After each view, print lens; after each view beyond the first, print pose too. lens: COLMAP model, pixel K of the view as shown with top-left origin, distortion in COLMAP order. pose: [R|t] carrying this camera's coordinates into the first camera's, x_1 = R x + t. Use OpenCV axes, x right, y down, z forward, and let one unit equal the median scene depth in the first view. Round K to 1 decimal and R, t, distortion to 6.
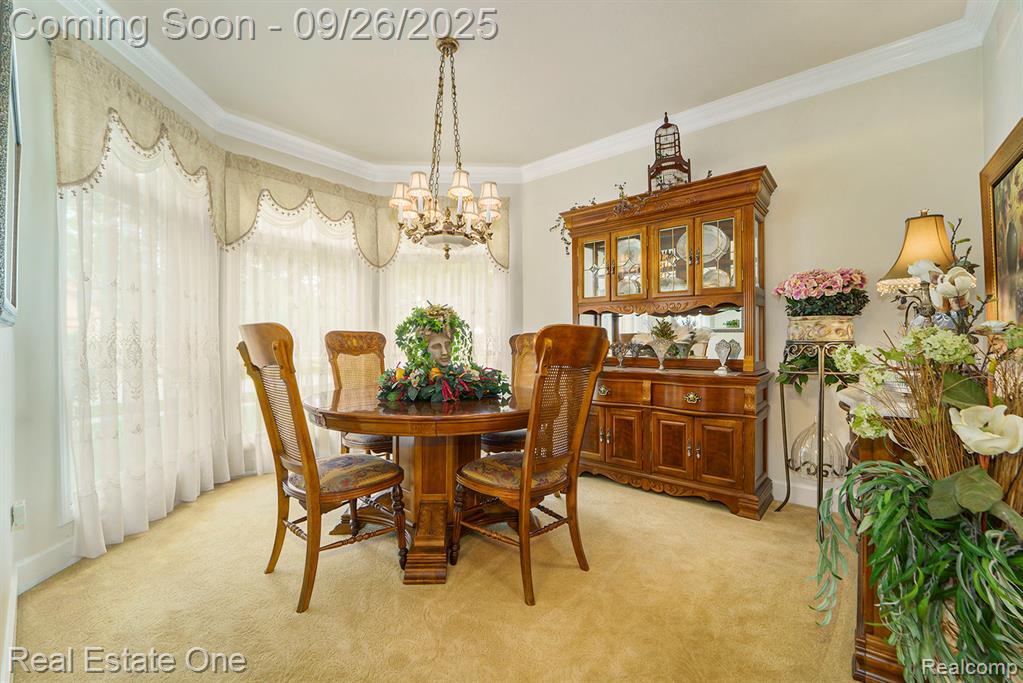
lens RADIAL K [[420.9, 0, 505.4], [0, 420.9, 343.3], [0, 0, 1]] dist [-0.001115, -0.000012]
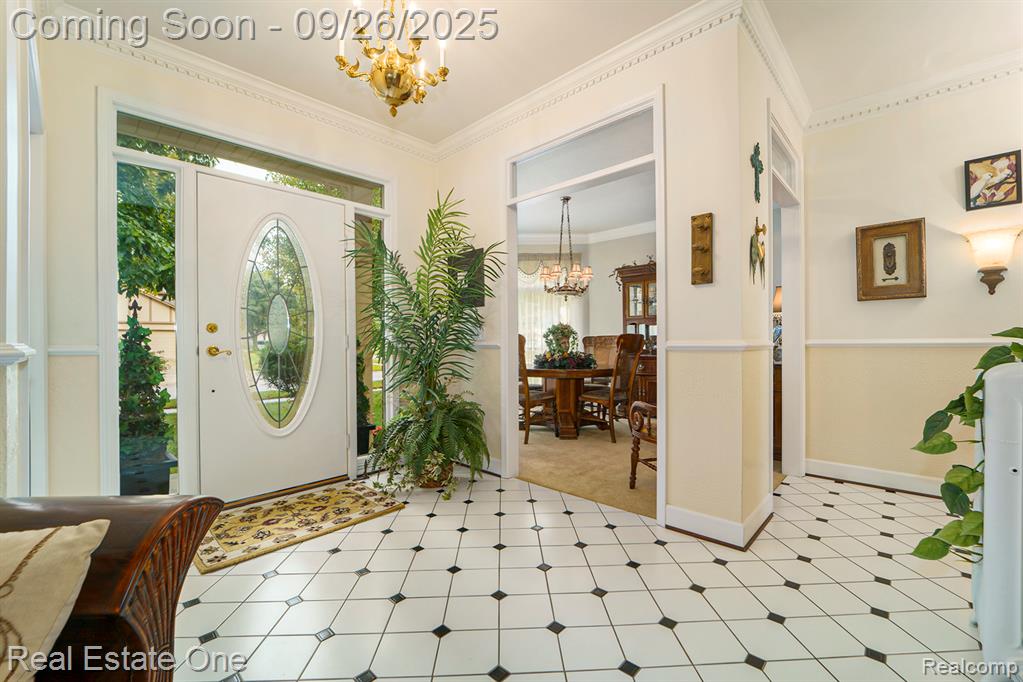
lens RADIAL K [[420.9, 0, 505.4], [0, 420.9, 342.8], [0, 0, 1]] dist [-0.001115, -0.000012]
pose [[0.997830, -0.002119, -0.065806, -0.260036], [0.001977, 0.999996, -0.002225, 0.009497], [0.065810, 0.002090, 0.997830, -0.958594]]
